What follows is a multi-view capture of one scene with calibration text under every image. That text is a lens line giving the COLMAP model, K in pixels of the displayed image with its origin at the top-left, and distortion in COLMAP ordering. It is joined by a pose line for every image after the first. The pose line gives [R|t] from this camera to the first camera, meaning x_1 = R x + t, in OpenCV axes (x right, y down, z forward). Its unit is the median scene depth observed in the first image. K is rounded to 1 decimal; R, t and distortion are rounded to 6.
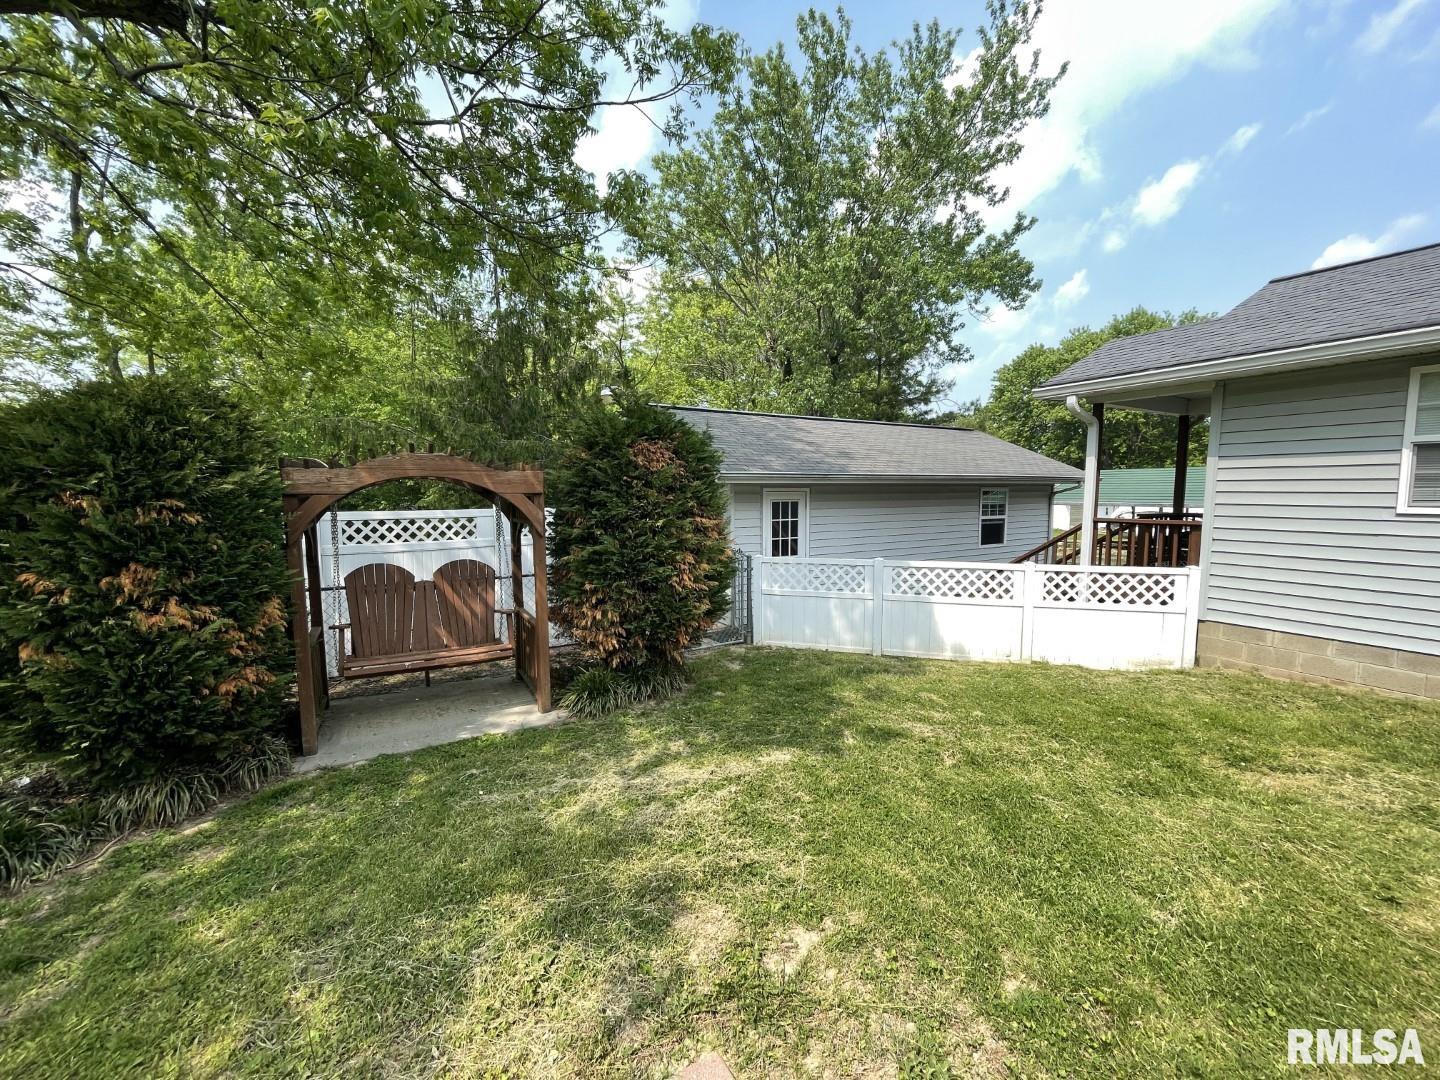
lens RADIAL K [[582.1, 0, 723.3], [0, 582.1, 546.5], [0, 0, 1]] dist [-0.005445, 0.000340]
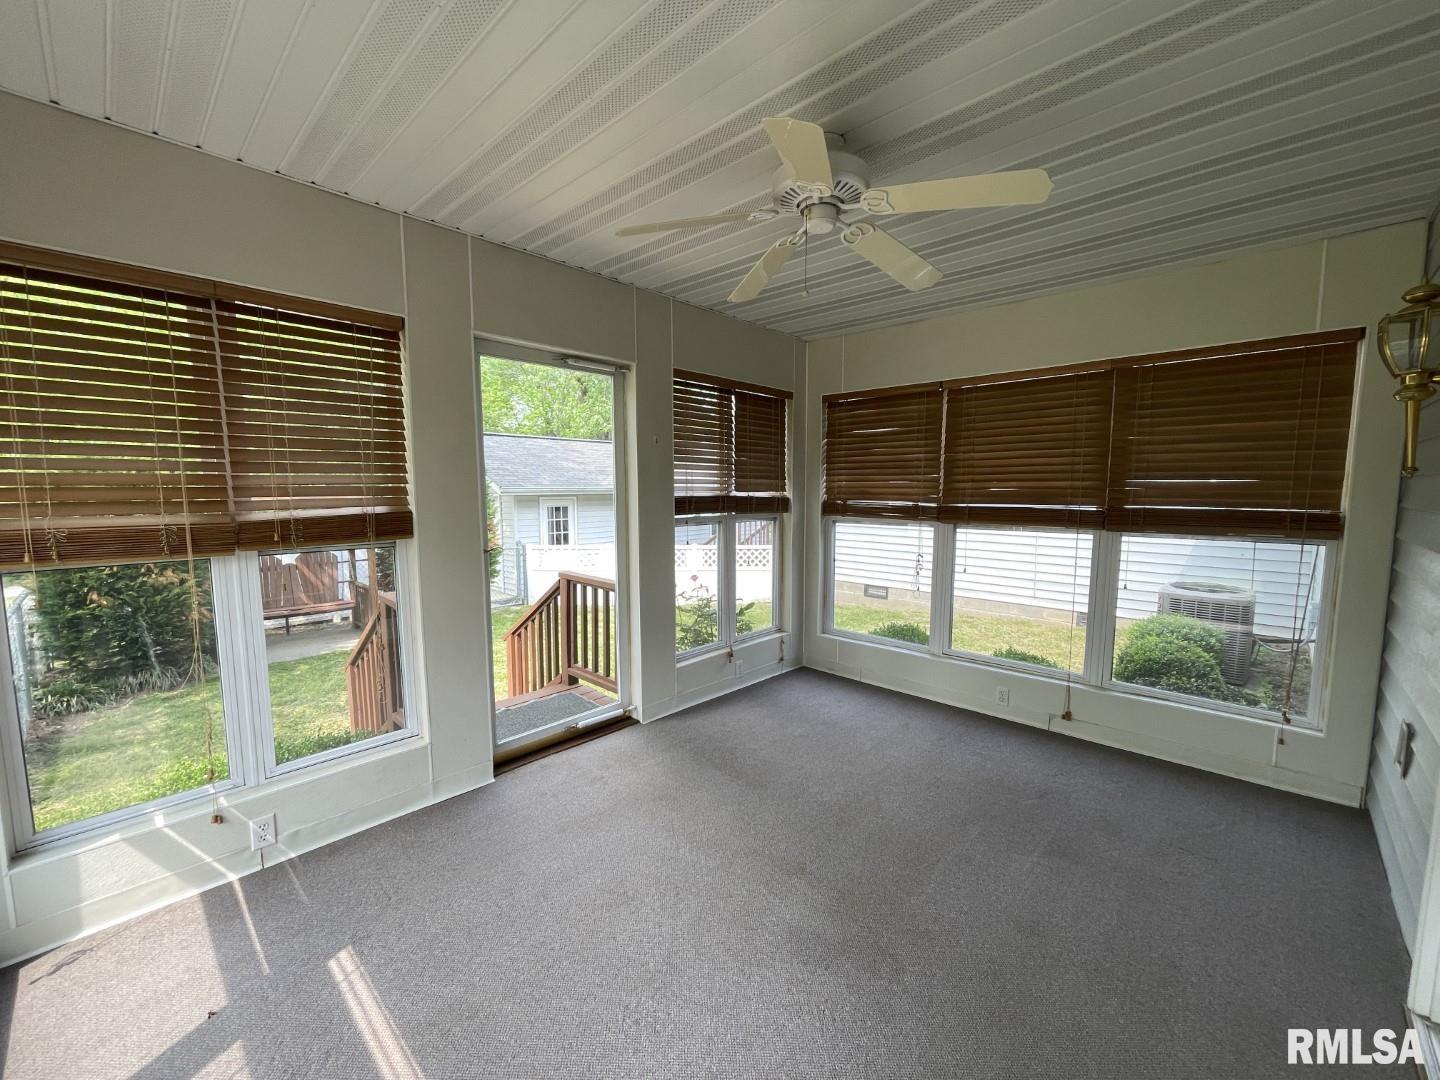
lens RADIAL K [[582.1, 0, 725.0], [0, 582.1, 542.2], [0, 0, 1]] dist [-0.005445, 0.000340]
pose [[0.961129, -0.022175, 0.275208, 0.179240], [0.021592, 0.999754, 0.005150, 0.017804], [-0.275255, 0.000993, 0.961371, -0.789934]]
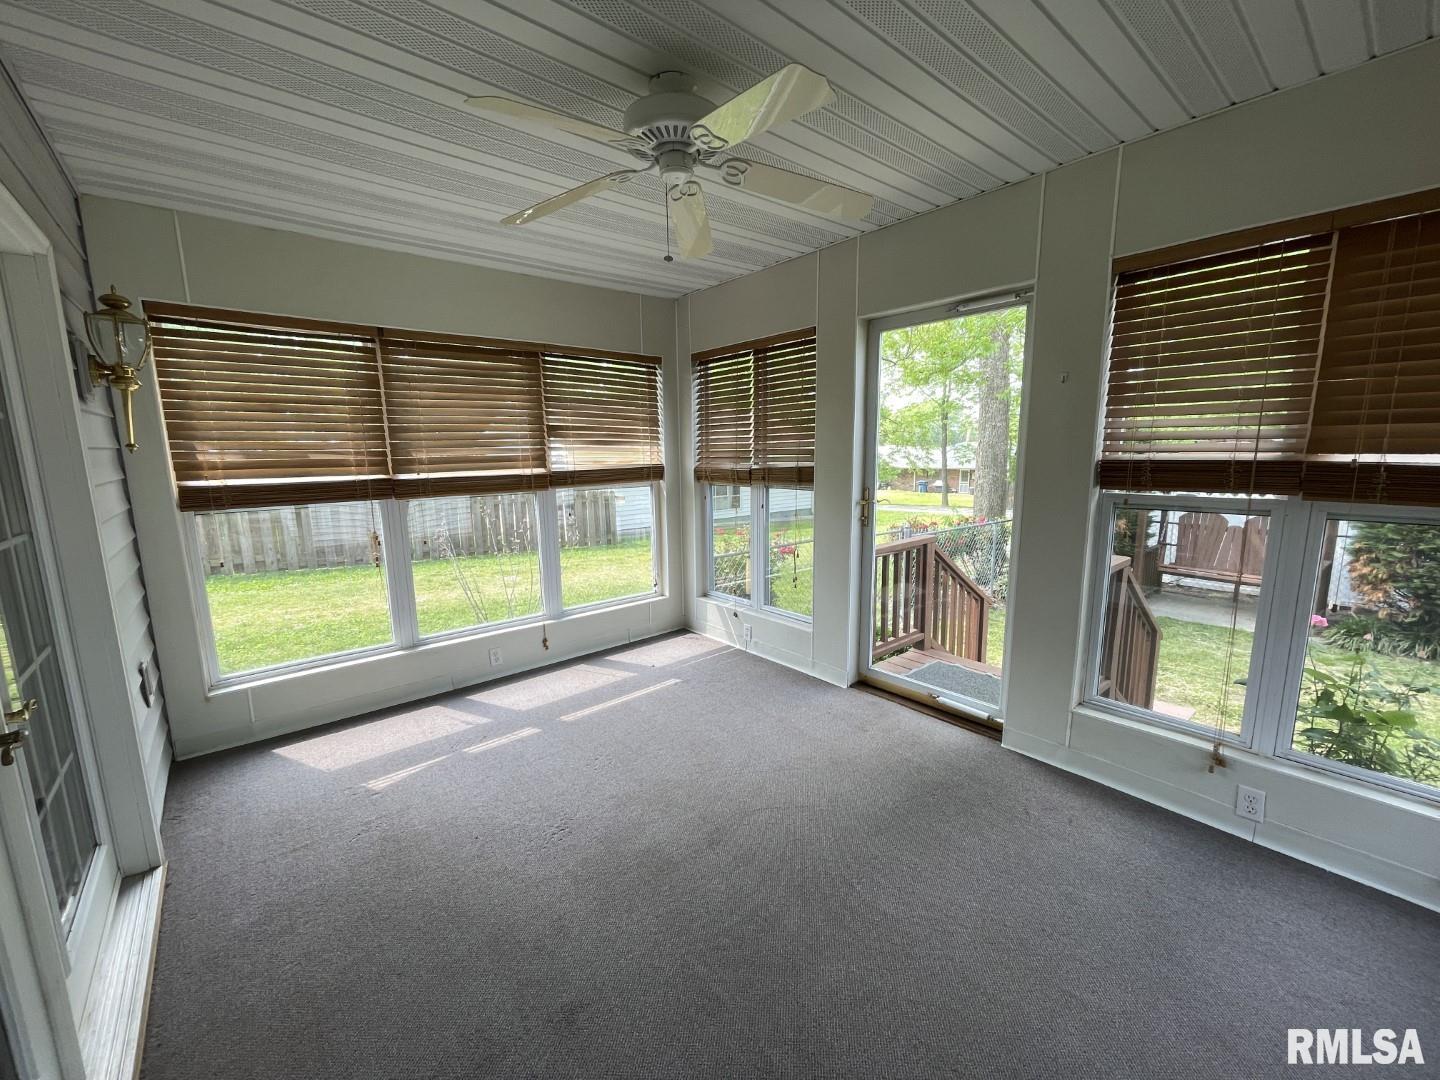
lens RADIAL K [[582.1, 0, 720.0], [0, 582.1, 542.0], [0, 0, 1]] dist [-0.005445, 0.000340]
pose [[0.153854, 0.156195, -0.975670, 0.681373], [-0.077988, 0.986266, 0.145594, -0.011662], [0.985011, 0.053690, 0.163923, -0.495218]]
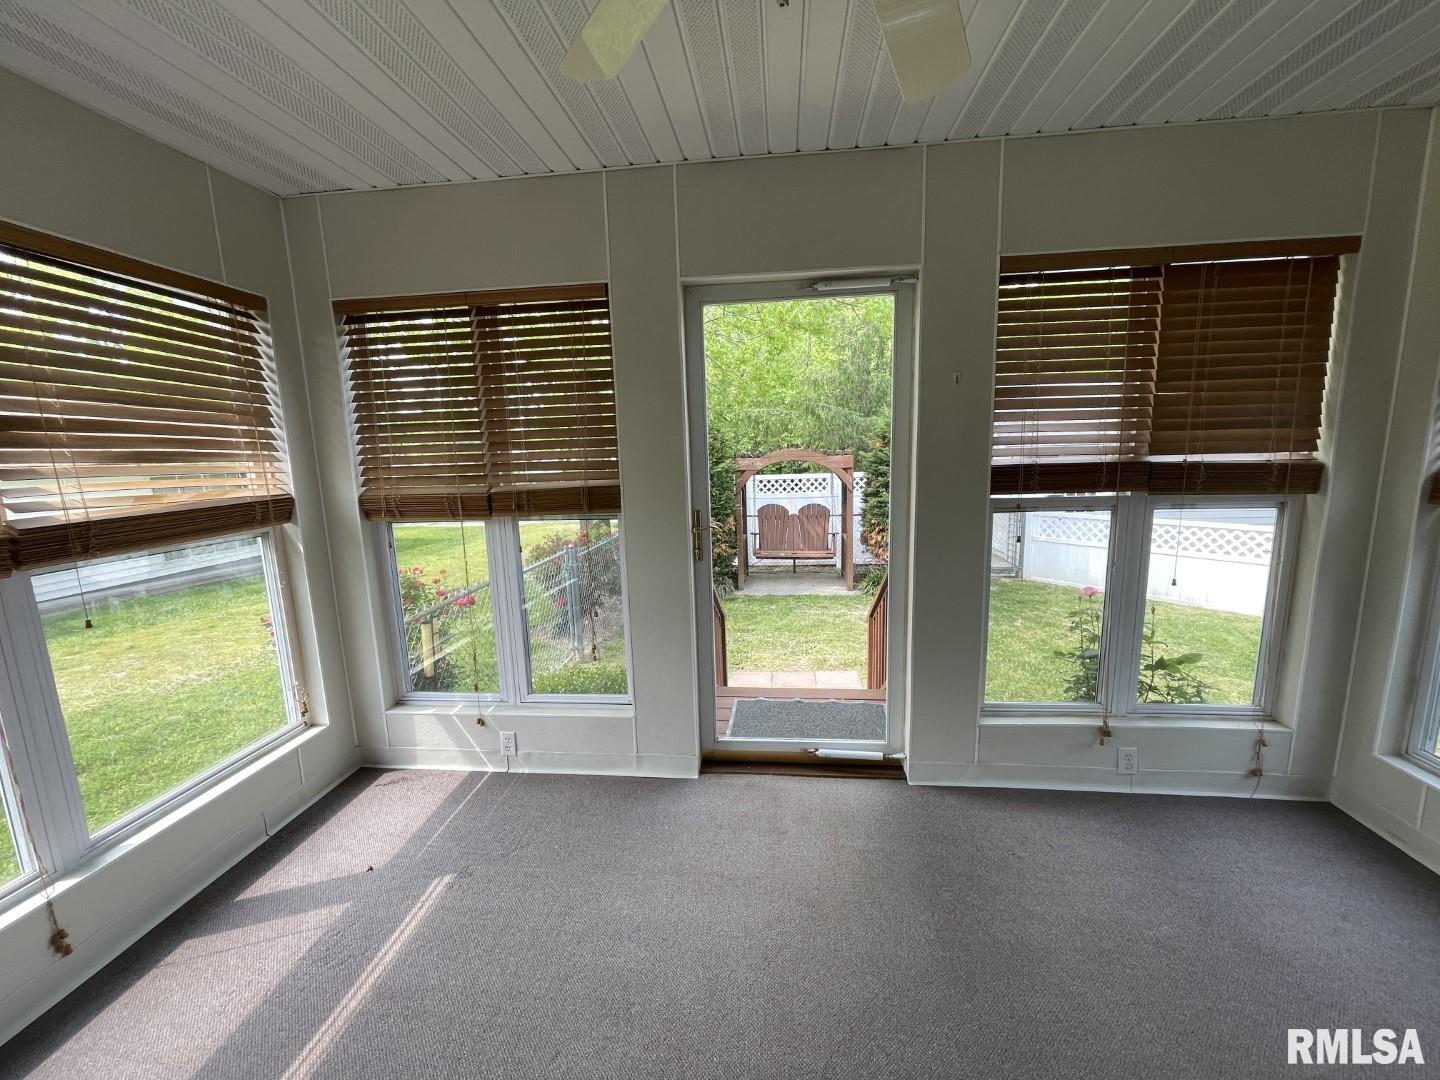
lens RADIAL K [[582.1, 0, 718.5], [0, 582.1, 543.1], [0, 0, 1]] dist [-0.005445, 0.000340]
pose [[0.796885, 0.077506, -0.599138, 0.398482], [-0.029973, 0.995587, 0.088926, -0.006576], [0.603387, -0.052906, 0.795692, -0.602816]]
